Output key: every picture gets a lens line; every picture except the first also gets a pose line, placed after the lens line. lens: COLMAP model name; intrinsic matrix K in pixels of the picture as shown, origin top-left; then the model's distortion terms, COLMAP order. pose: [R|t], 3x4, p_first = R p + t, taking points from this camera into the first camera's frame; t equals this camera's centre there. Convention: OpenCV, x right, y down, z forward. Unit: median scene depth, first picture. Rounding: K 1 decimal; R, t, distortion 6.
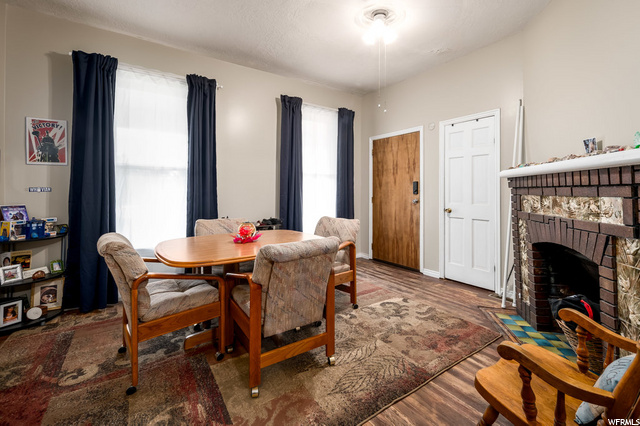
lens RADIAL K [[278.5, 0, 320.0], [0, 278.5, 188.3], [0, 0, 1]] dist [-0.000061, 0.000015]
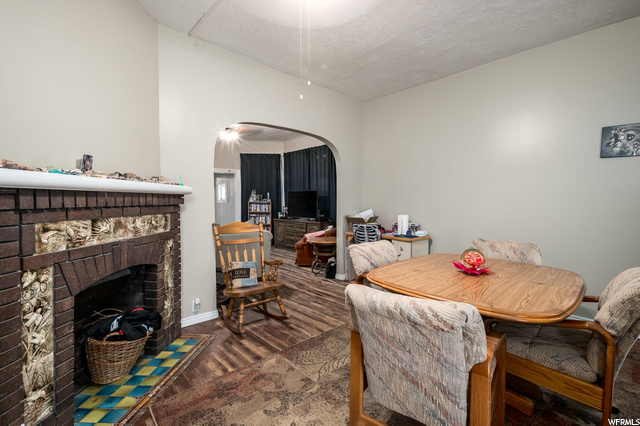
lens RADIAL K [[283.0, 0, 323.2], [0, 283.0, 204.1], [0, 0, 1]] dist [-0.000096, -0.000029]
pose [[-0.988301, 0.005529, -0.152415, 0.257658], [0.004951, 0.999979, 0.004171, -0.011202], [0.152435, 0.003368, -0.988308, 1.519876]]
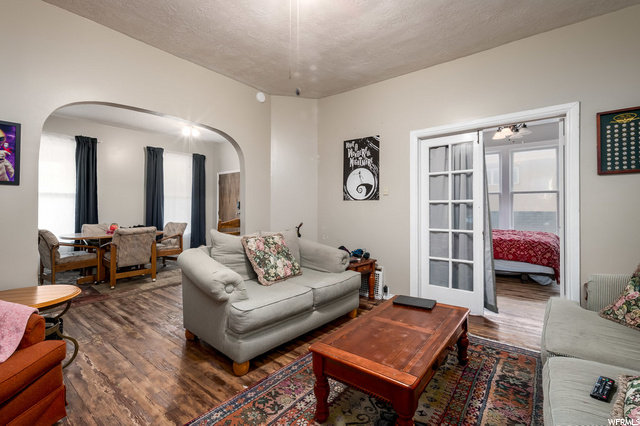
lens RADIAL K [[283.0, 0, 323.2], [0, 283.0, 204.1], [0, 0, 1]] dist [-0.000096, -0.000029]
pose [[0.955014, 0.001720, 0.296557, 0.483821], [-0.001584, 0.999999, -0.000697, -0.013293], [-0.296558, 0.000196, 0.955015, -1.177829]]
